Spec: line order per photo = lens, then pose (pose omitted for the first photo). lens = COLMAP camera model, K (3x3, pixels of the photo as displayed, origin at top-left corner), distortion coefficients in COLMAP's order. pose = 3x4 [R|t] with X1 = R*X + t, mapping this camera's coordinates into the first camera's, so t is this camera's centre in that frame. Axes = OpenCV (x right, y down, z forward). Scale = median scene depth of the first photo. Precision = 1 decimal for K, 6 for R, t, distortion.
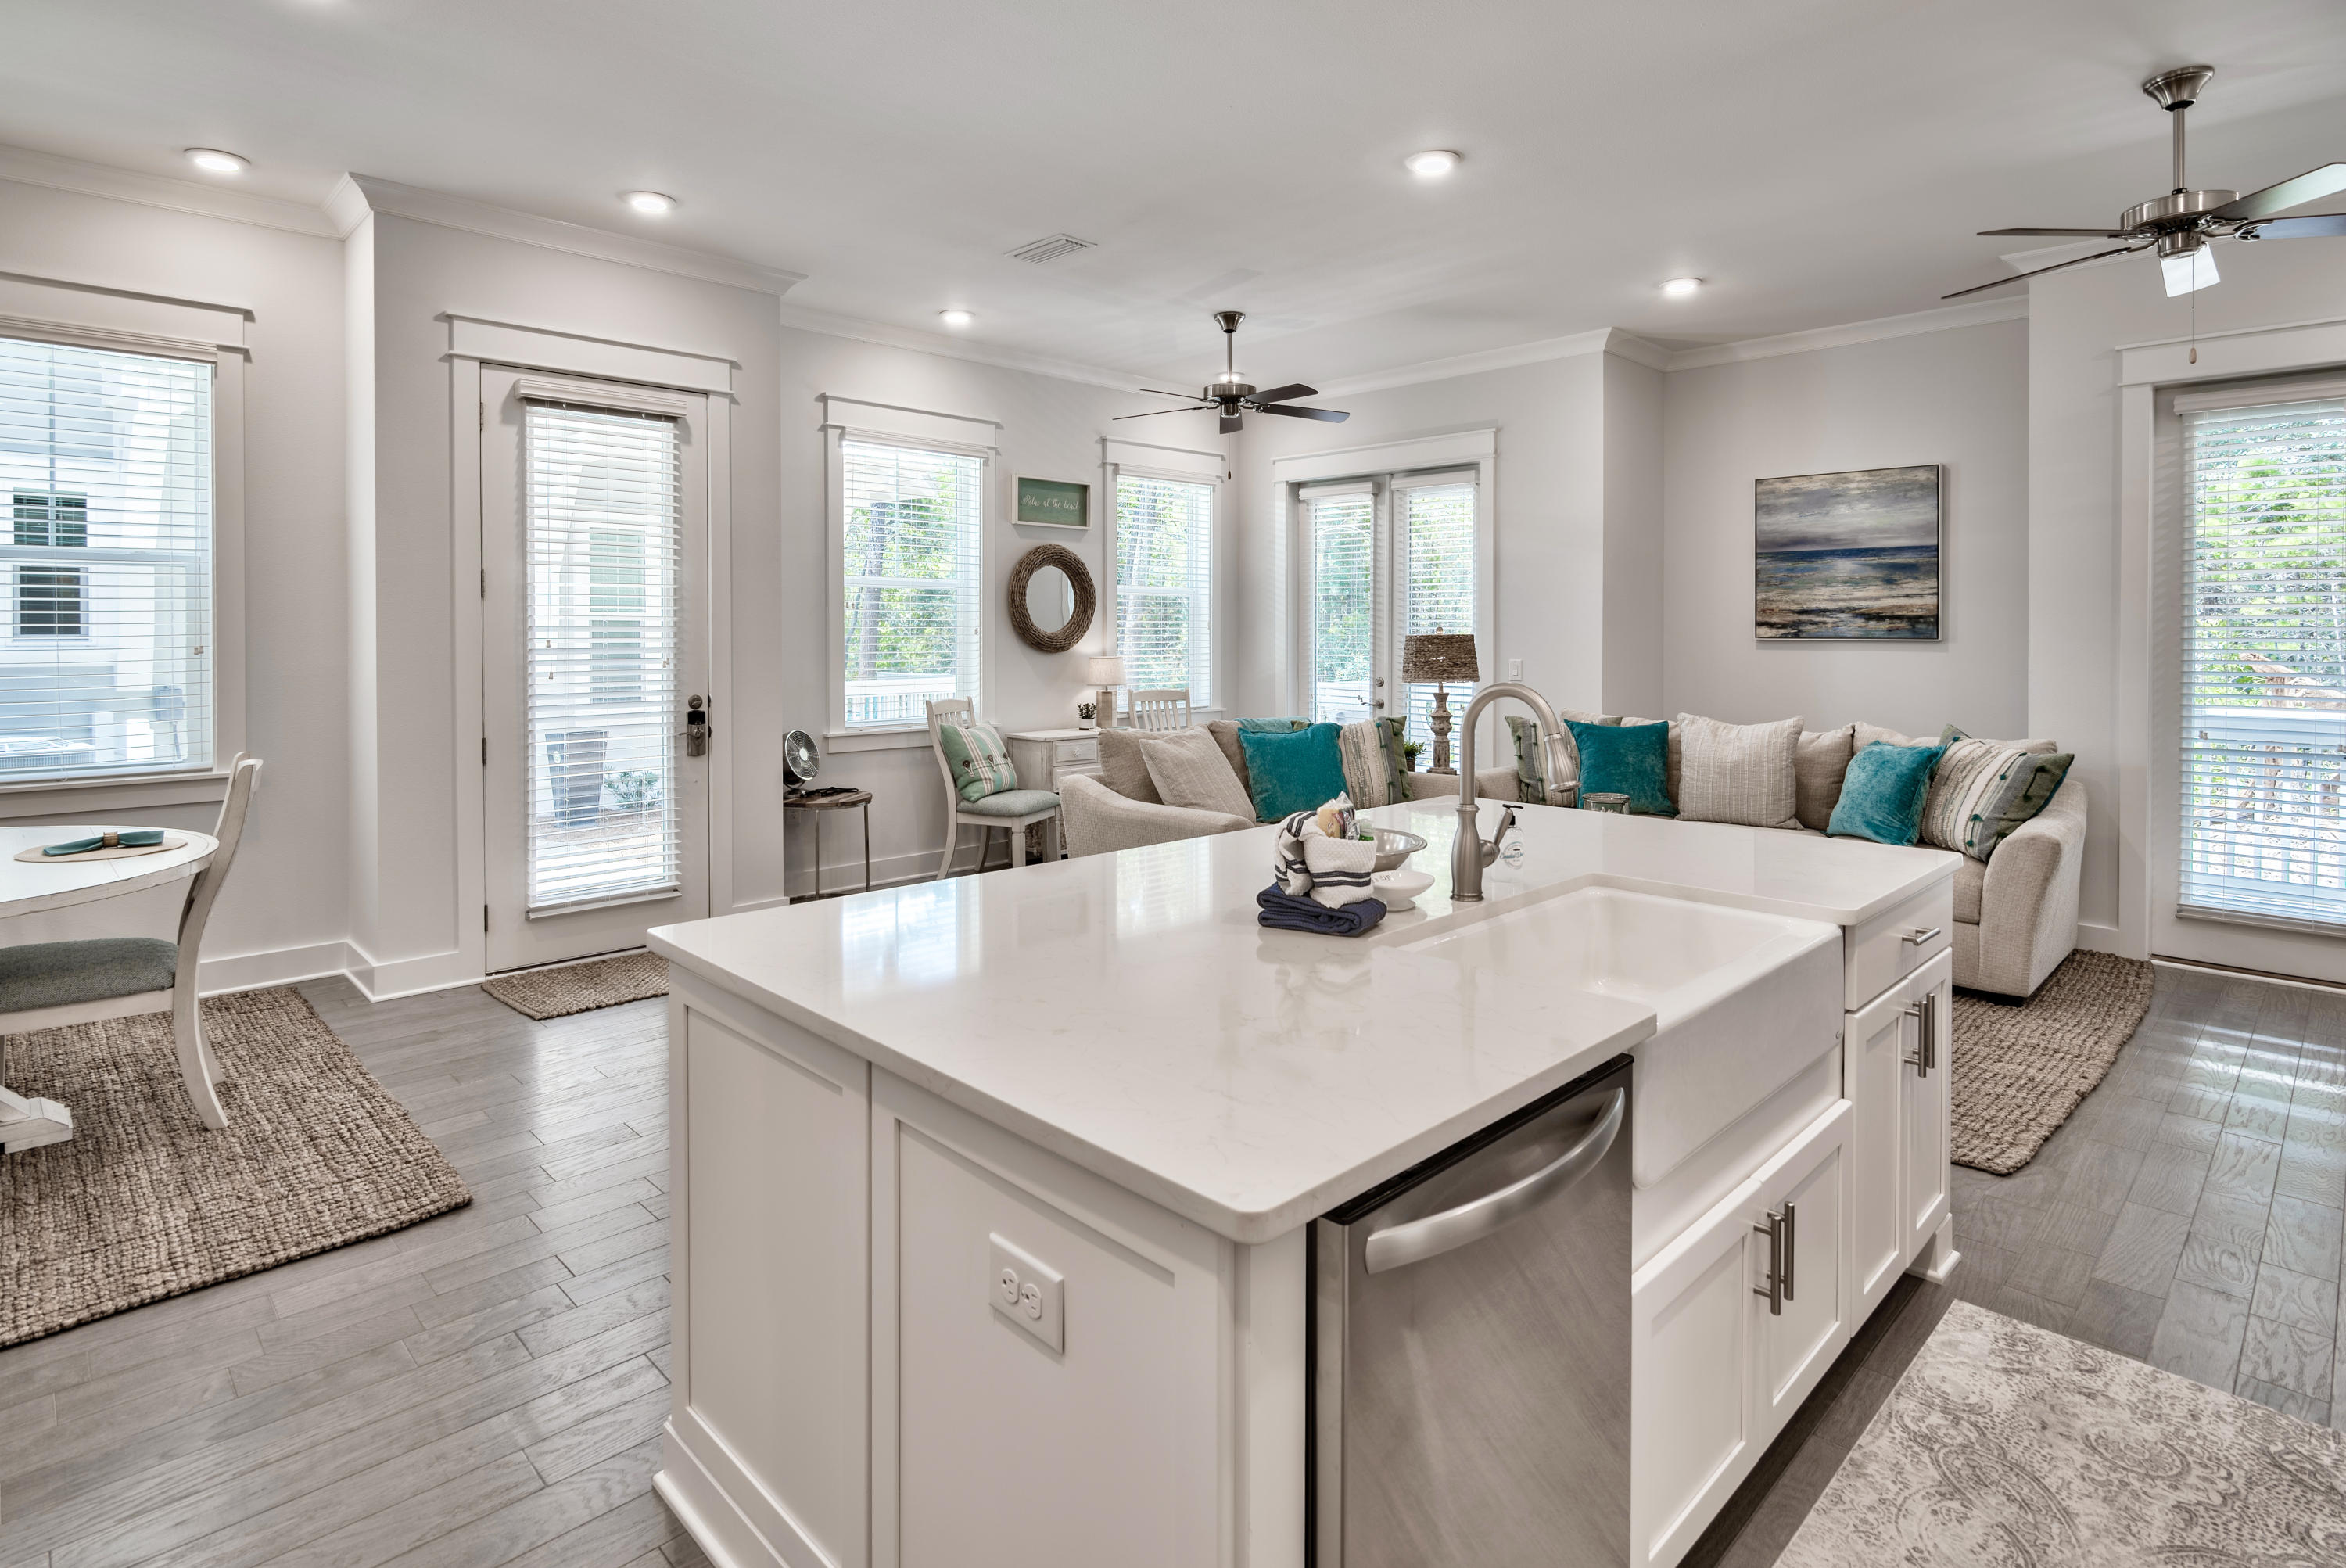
lens RADIAL K [[1176.1, 0, 1151.5], [0, 1176.1, 676.4], [0, 0, 1]] dist [-0.008440, 0.003945]
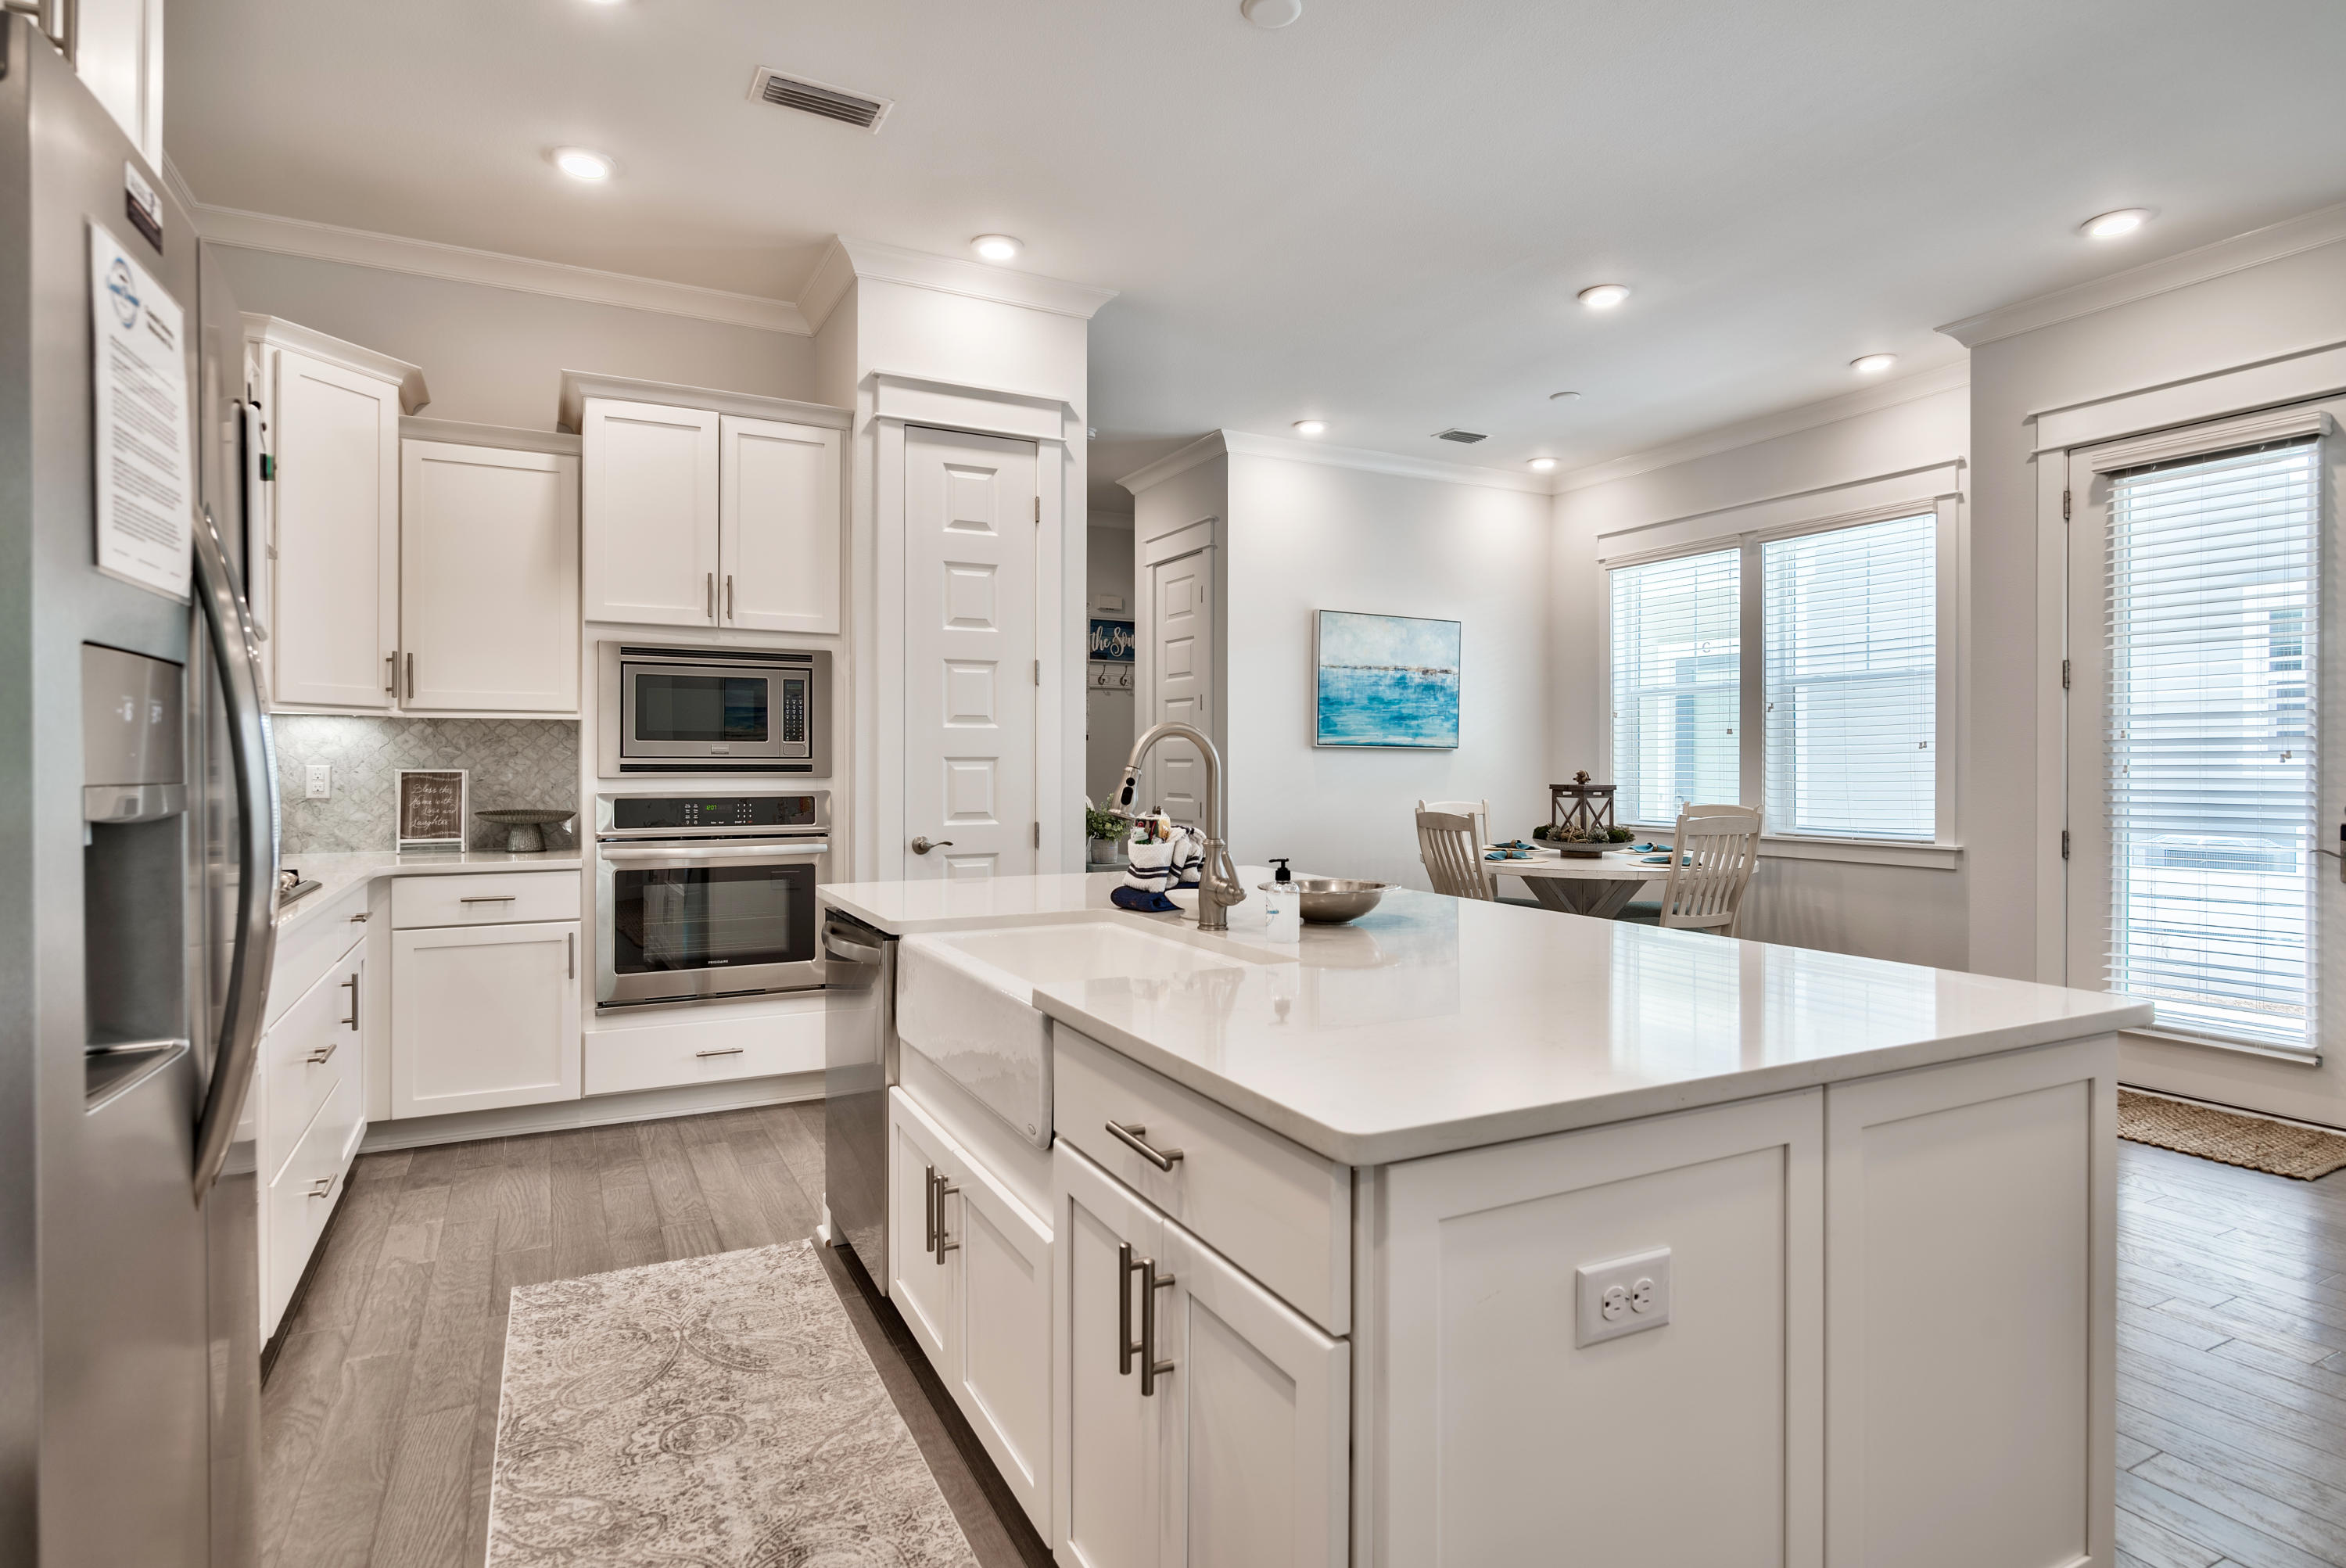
lens RADIAL K [[1260.1, 0, 1224.7], [0, 1260.1, 749.1], [0, 0, 1]] dist [0.004756, 0.001380]
pose [[-0.255618, -0.015310, -0.966657, 0.468628], [-0.044093, 0.999019, -0.004163, 0.014100], [0.965772, 0.041558, -0.256043, 0.442126]]
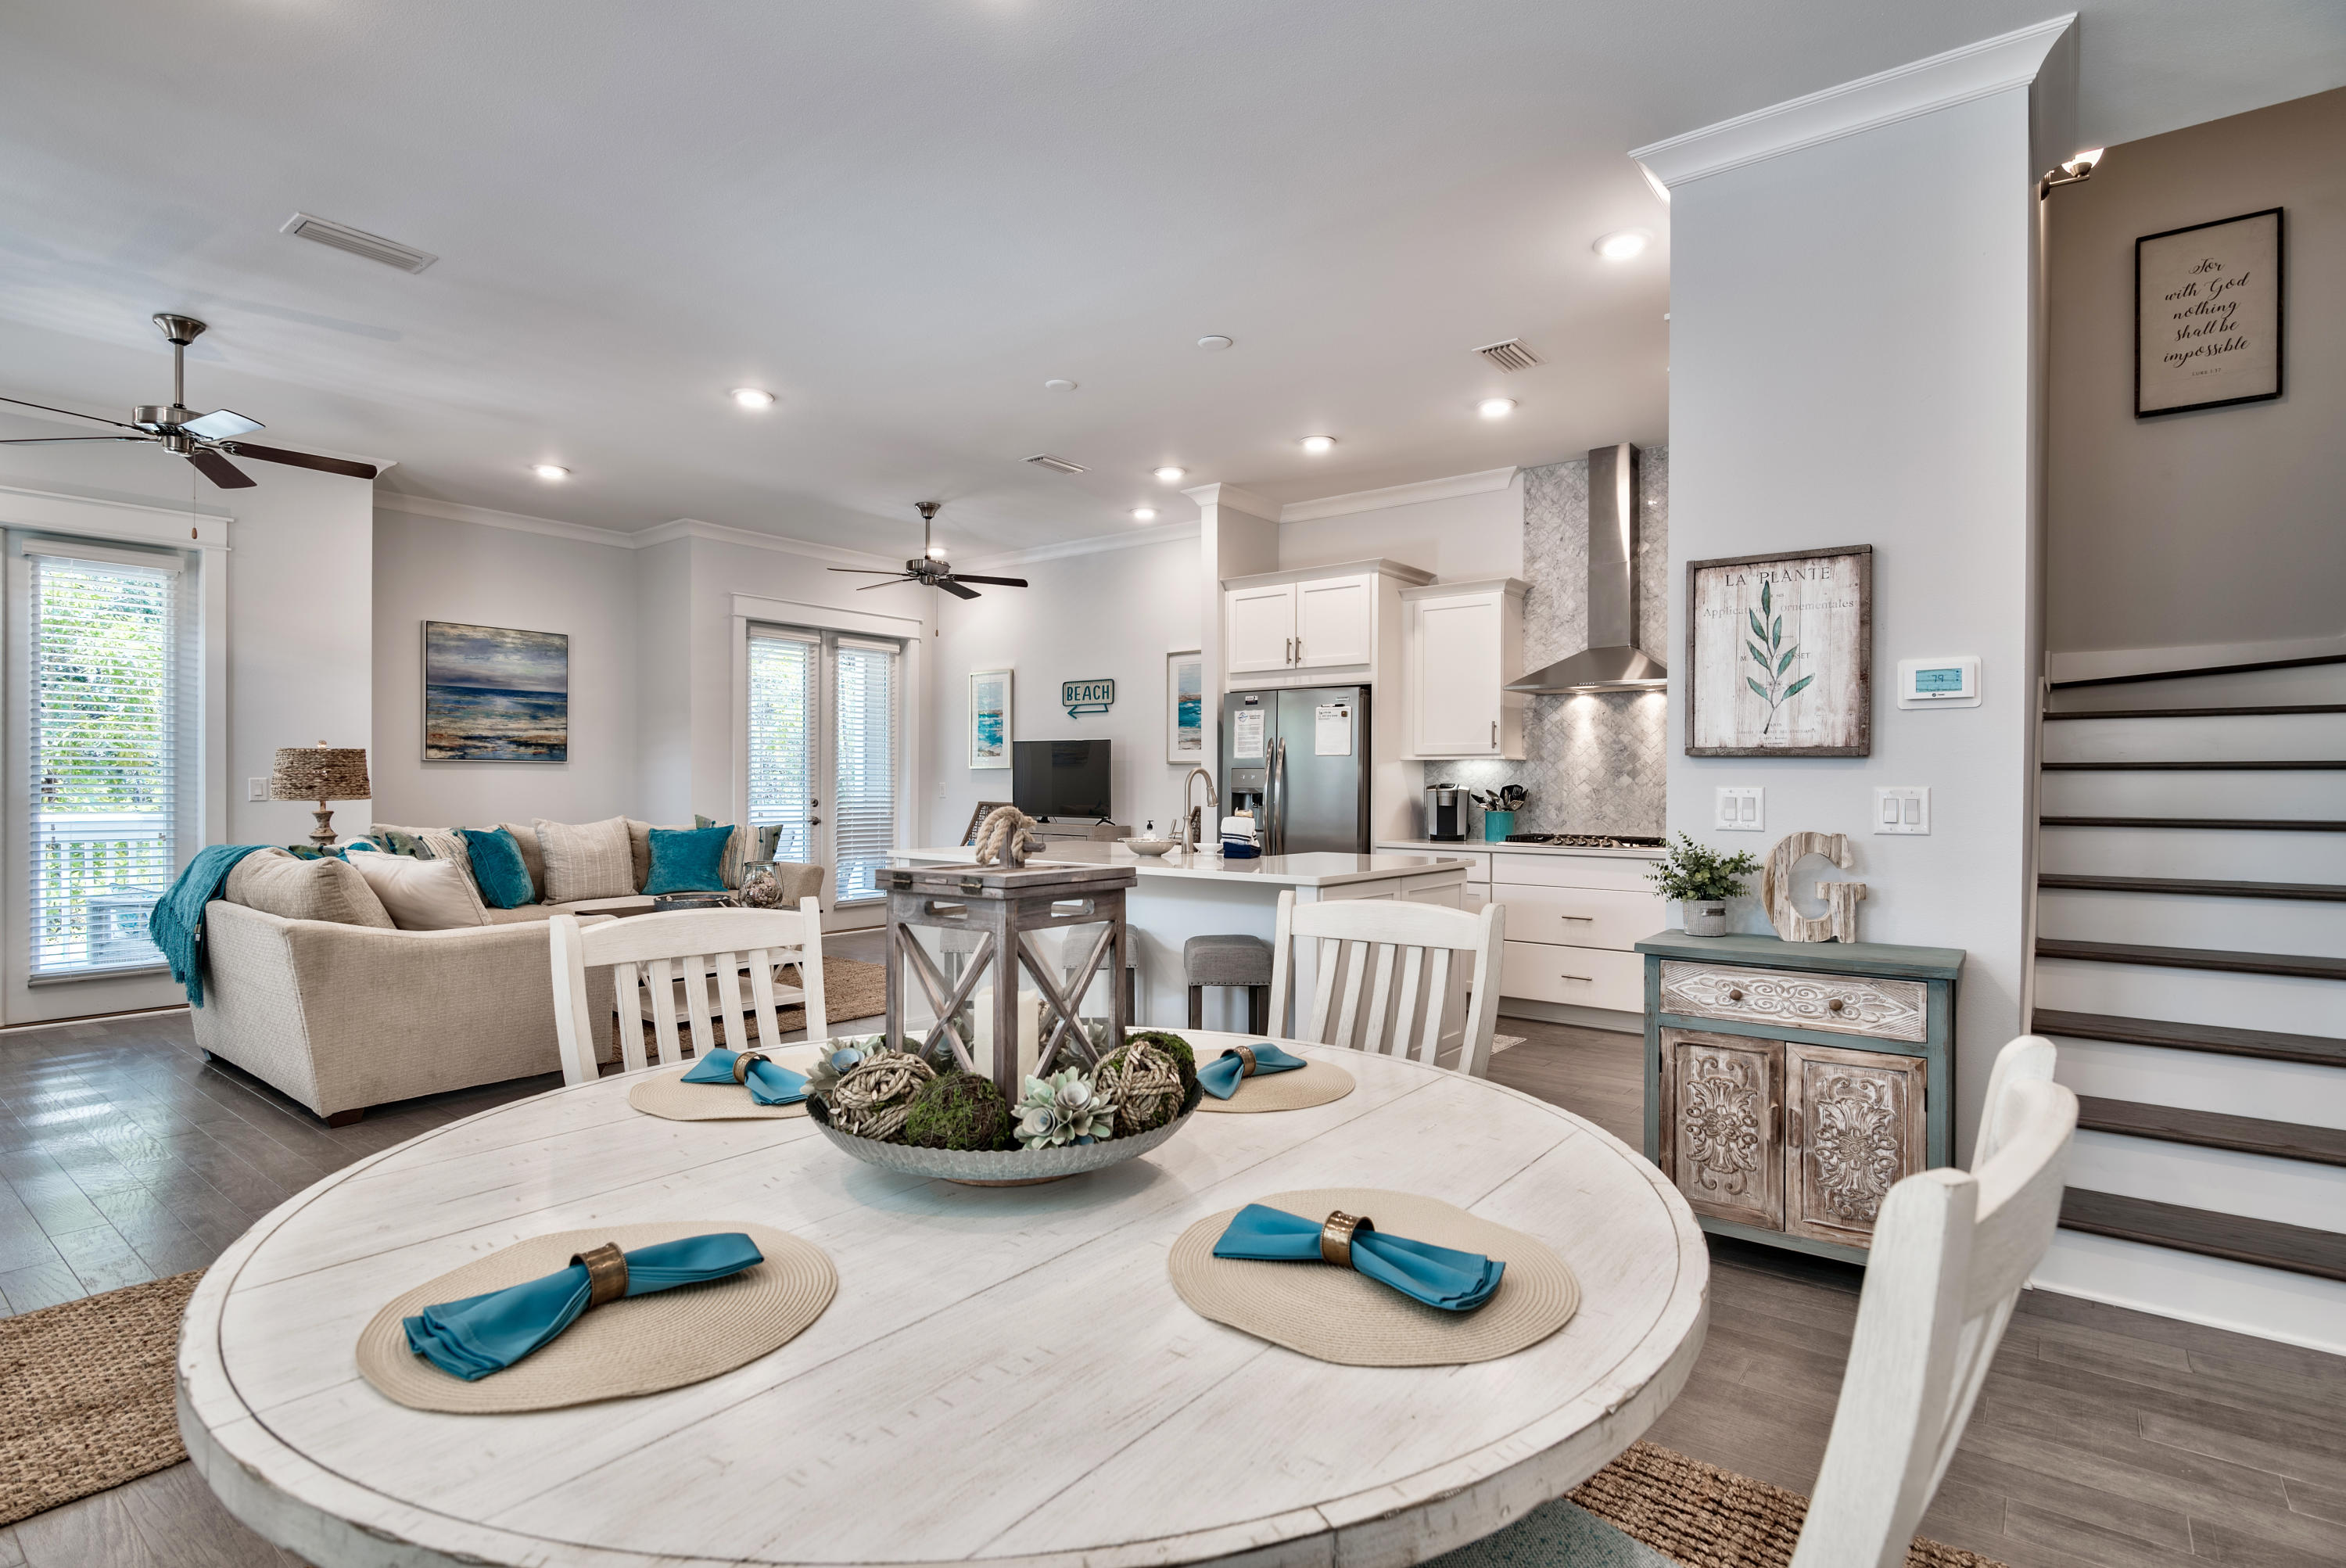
lens RADIAL K [[1176.1, 0, 1215.5], [0, 1176.1, 782.9], [0, 0, 1]] dist [-0.008440, 0.003945]
pose [[-0.150045, -0.001878, 0.988677, -0.781065], [0.036322, 0.999313, 0.007410, 0.010643], [-0.988012, 0.037022, -0.149874, 0.441356]]
